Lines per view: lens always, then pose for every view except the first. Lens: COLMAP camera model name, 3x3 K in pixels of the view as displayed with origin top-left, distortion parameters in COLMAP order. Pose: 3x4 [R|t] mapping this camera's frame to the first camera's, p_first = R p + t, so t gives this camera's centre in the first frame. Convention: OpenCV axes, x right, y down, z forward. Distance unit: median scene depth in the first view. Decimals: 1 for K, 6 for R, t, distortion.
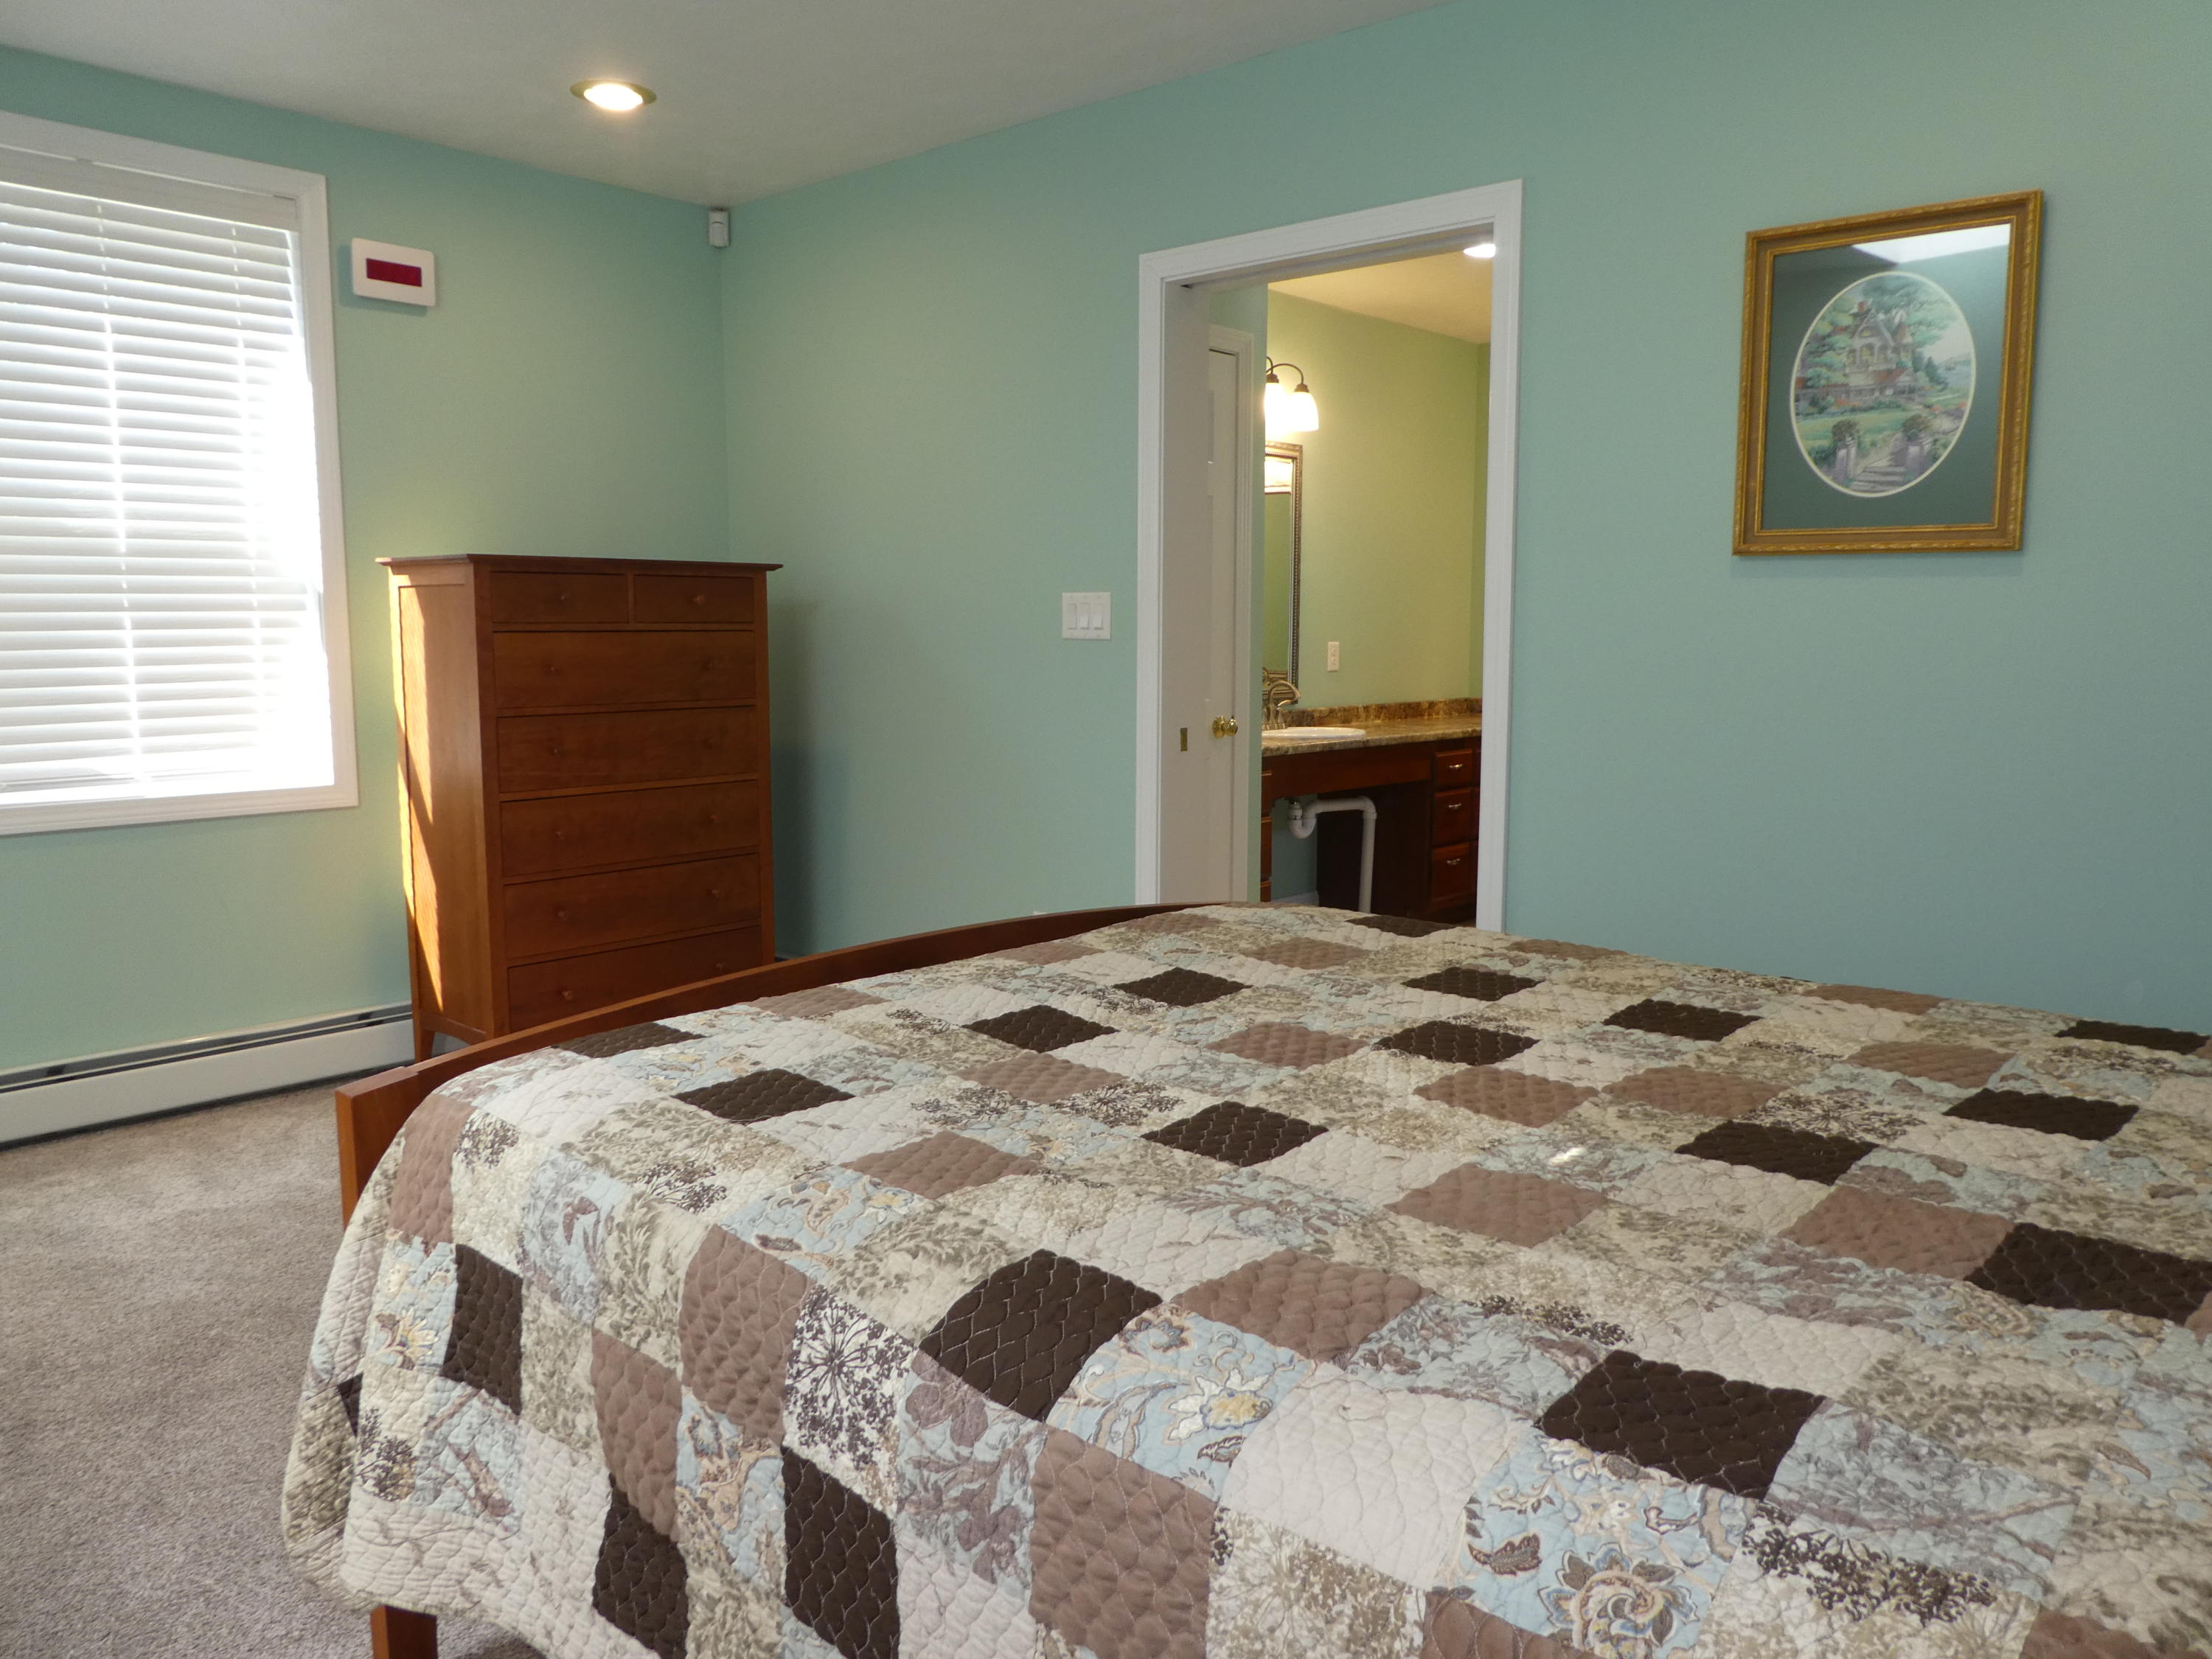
lens RADIAL K [[1588.8, 0, 1113.5], [0, 1588.8, 815.1], [0, 0, 1]] dist [-0.024339, -0.002759]
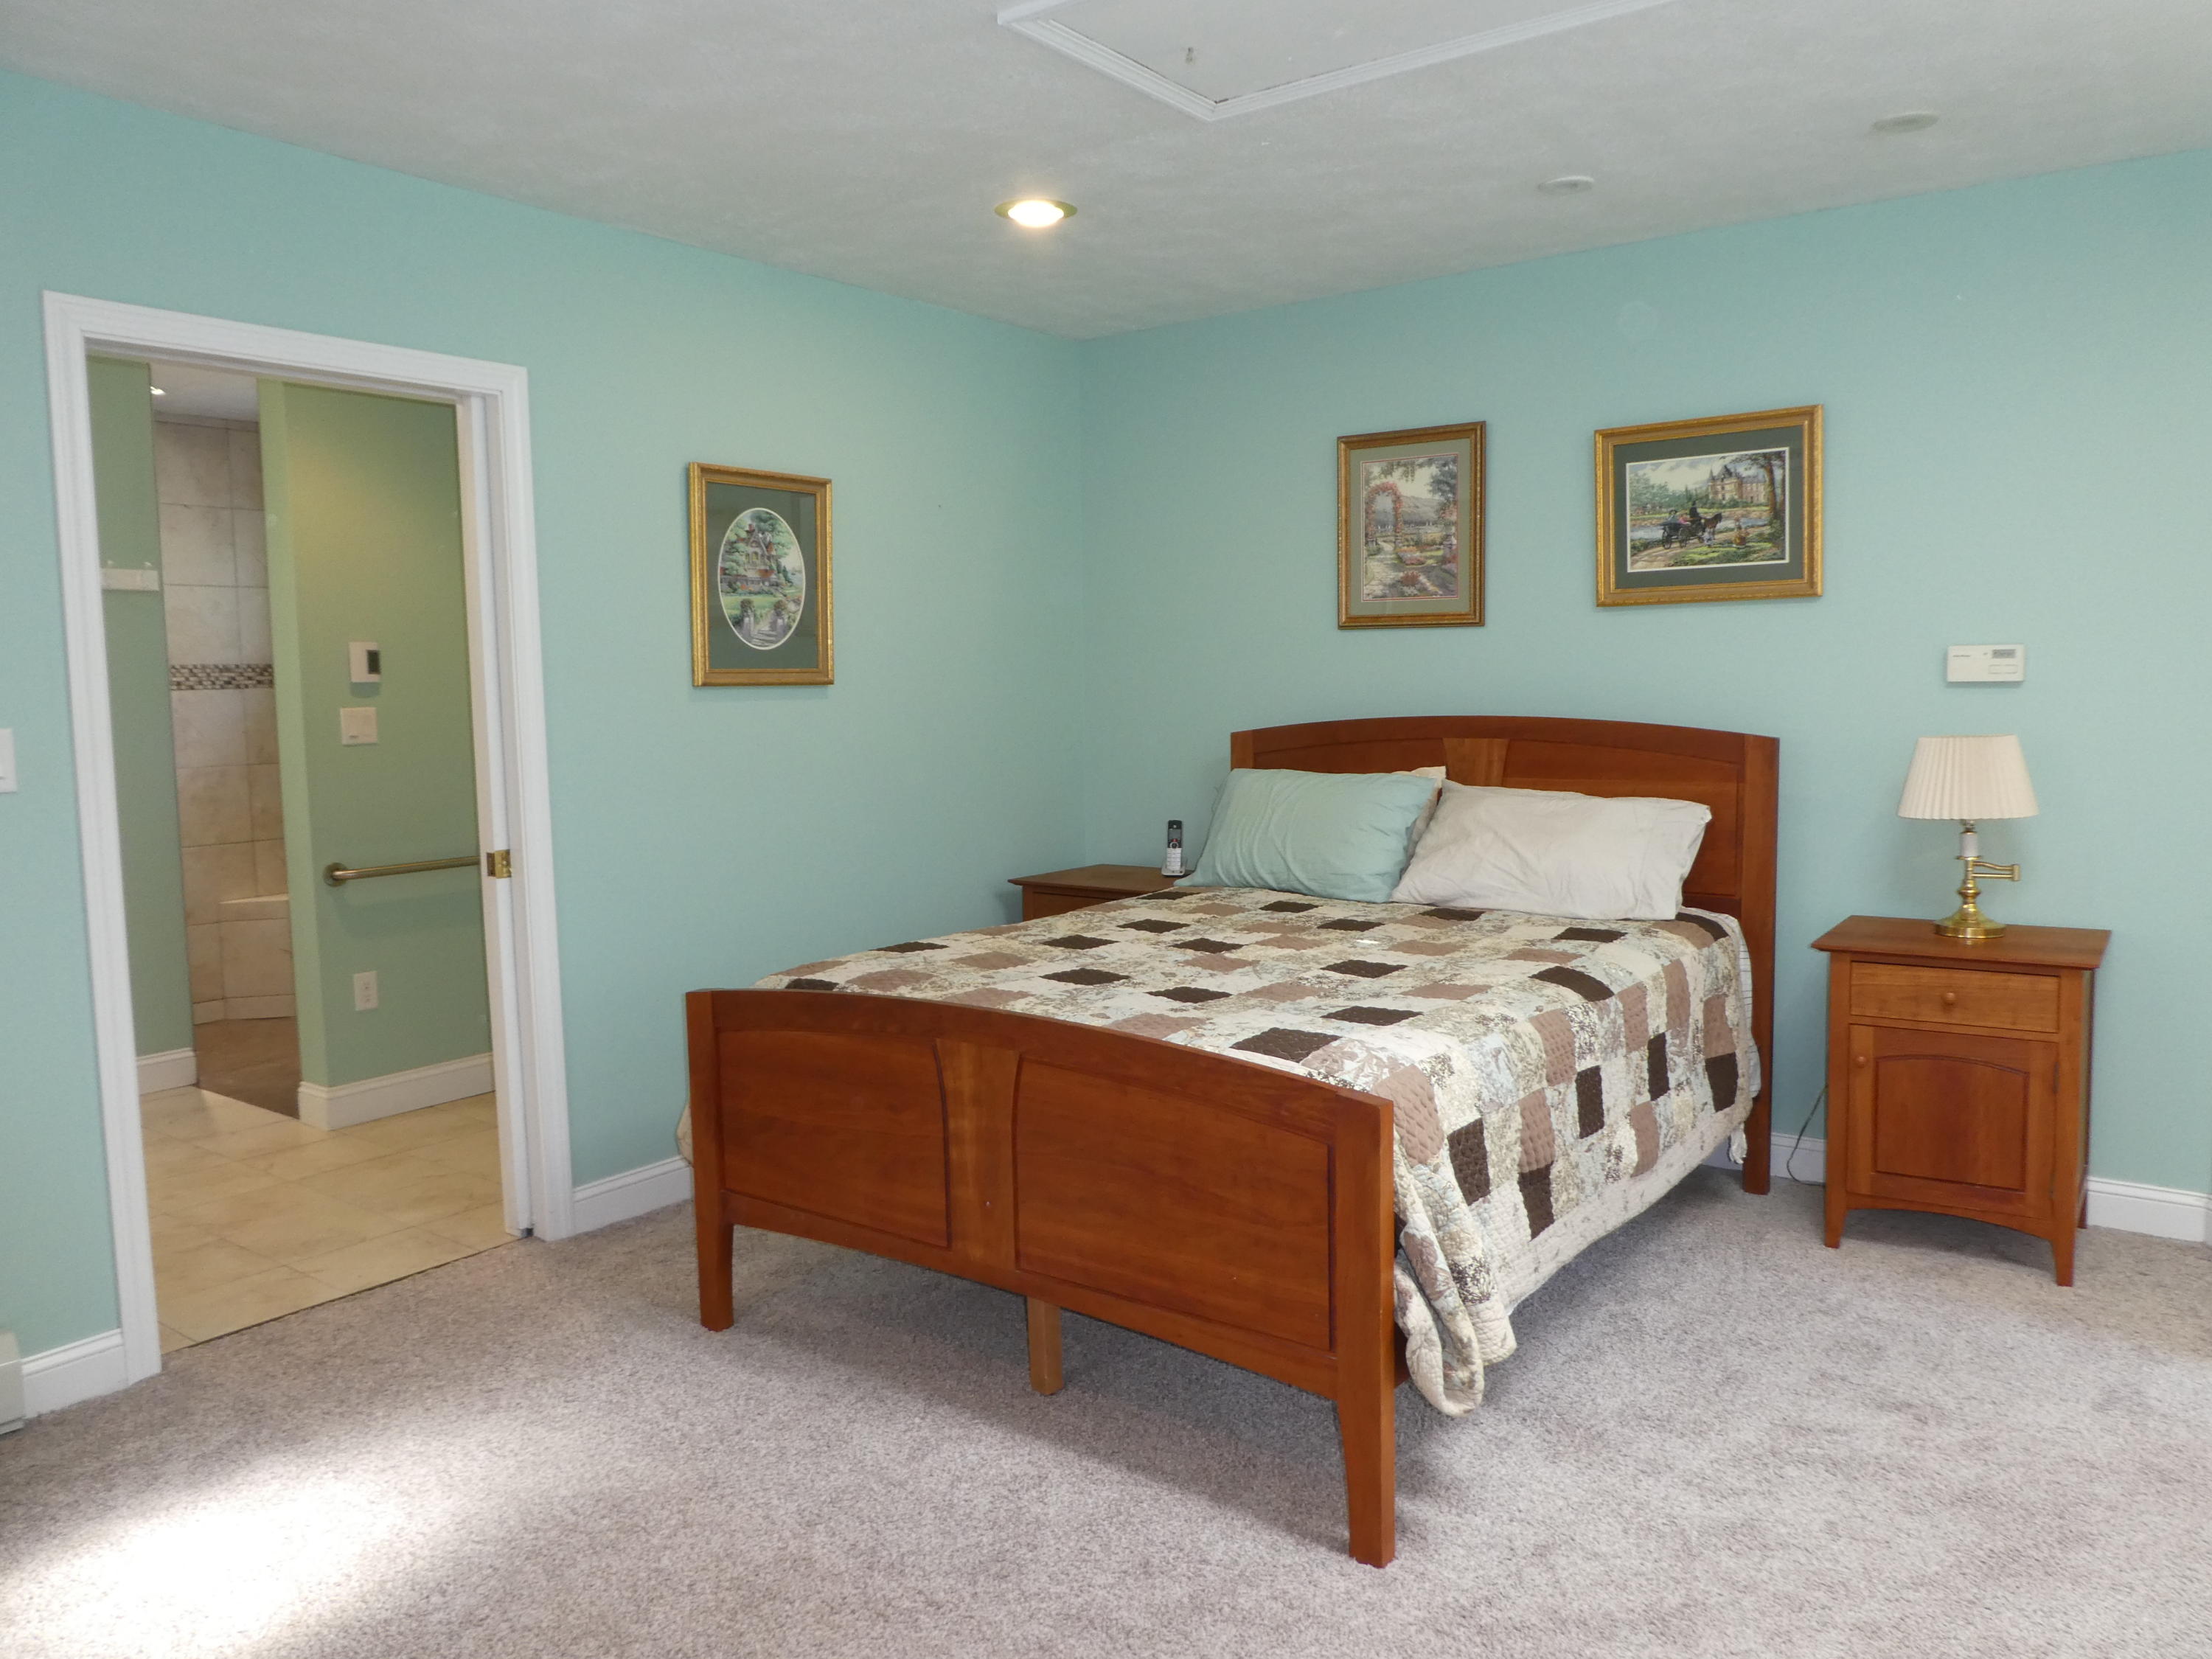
lens RADIAL K [[1588.8, 0, 1107.2], [0, 1588.8, 832.1], [0, 0, 1]] dist [-0.024339, -0.002759]
pose [[-0.087380, -0.096614, 0.991479, -1.062087], [0.134660, 0.985005, 0.107851, -0.140126], [-0.987032, 0.142937, -0.073060, 0.765183]]
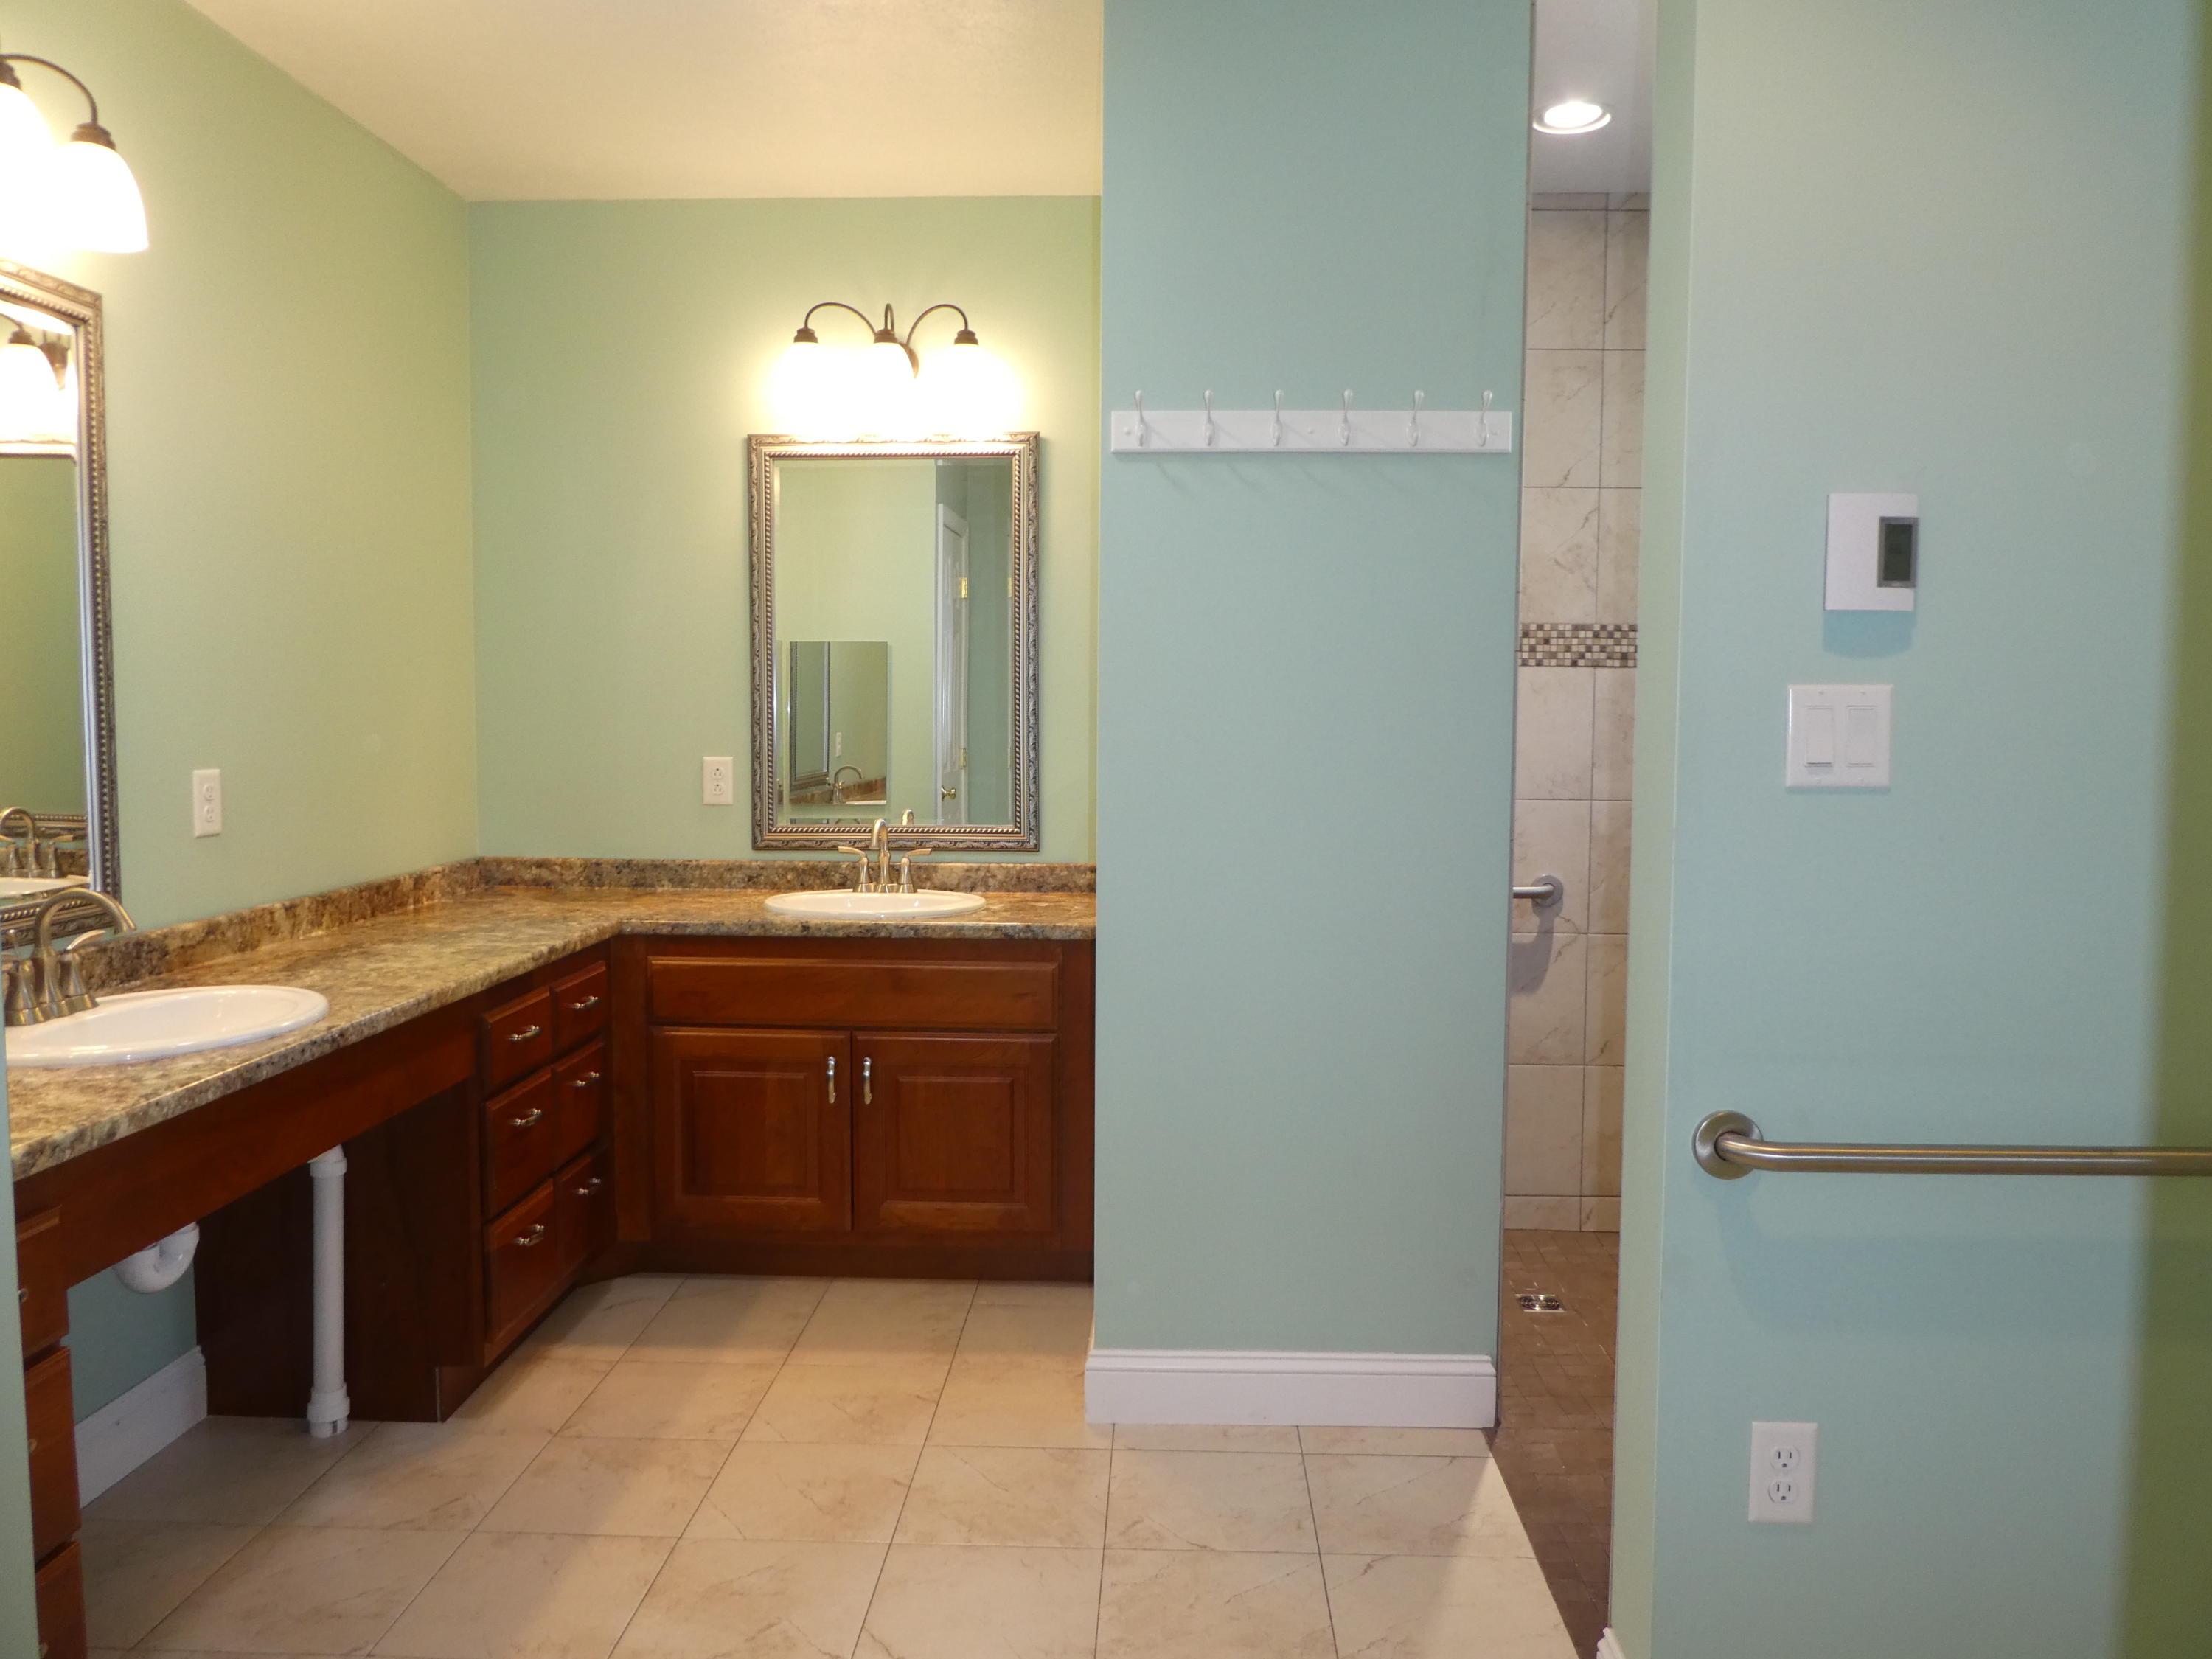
lens RADIAL K [[1588.8, 0, 1104.2], [0, 1588.8, 811.2], [0, 0, 1]] dist [-0.024339, -0.002759]
pose [[0.772423, -0.043196, 0.633638, 0.120829], [0.073518, 0.997059, -0.021650, -0.157111], [-0.630839, 0.063307, 0.773327, 1.137656]]
